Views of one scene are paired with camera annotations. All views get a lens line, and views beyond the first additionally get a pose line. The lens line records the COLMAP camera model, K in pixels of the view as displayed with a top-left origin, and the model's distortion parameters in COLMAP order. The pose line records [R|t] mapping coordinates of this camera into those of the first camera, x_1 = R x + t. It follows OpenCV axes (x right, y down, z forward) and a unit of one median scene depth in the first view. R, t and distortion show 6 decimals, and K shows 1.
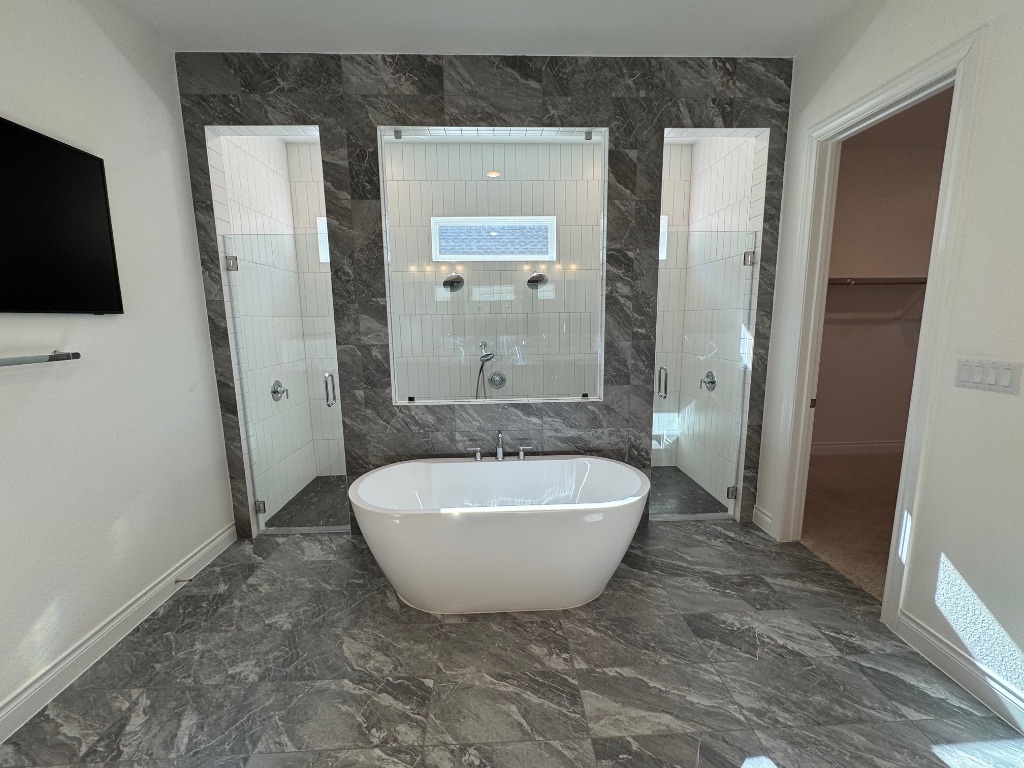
lens RADIAL K [[414.8, 0, 512.0], [0, 414.8, 384.0], [0, 0, 1]] dist [-0.001461, -0.000423]
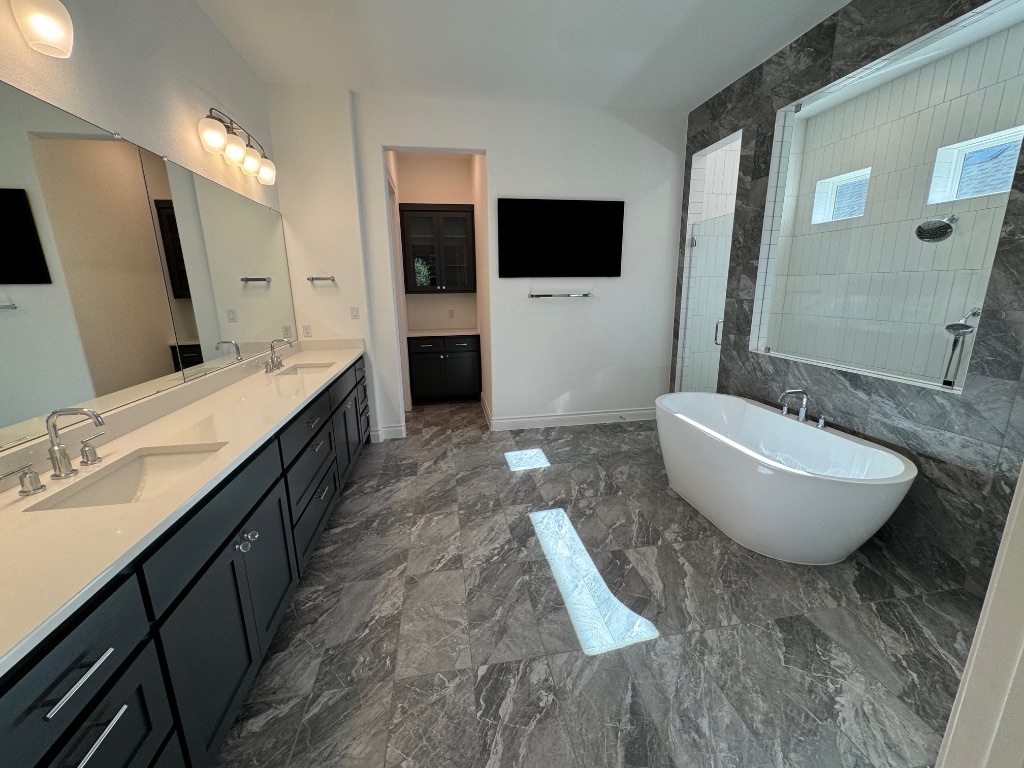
lens RADIAL K [[414.8, 0, 512.0], [0, 414.8, 384.0], [0, 0, 1]] dist [-0.001461, -0.000423]
pose [[0.132761, 0.238121, -0.962119, 0.882725], [-0.144554, 0.964984, 0.218883, -0.022290], [0.980550, 0.110019, 0.162533, 0.154066]]
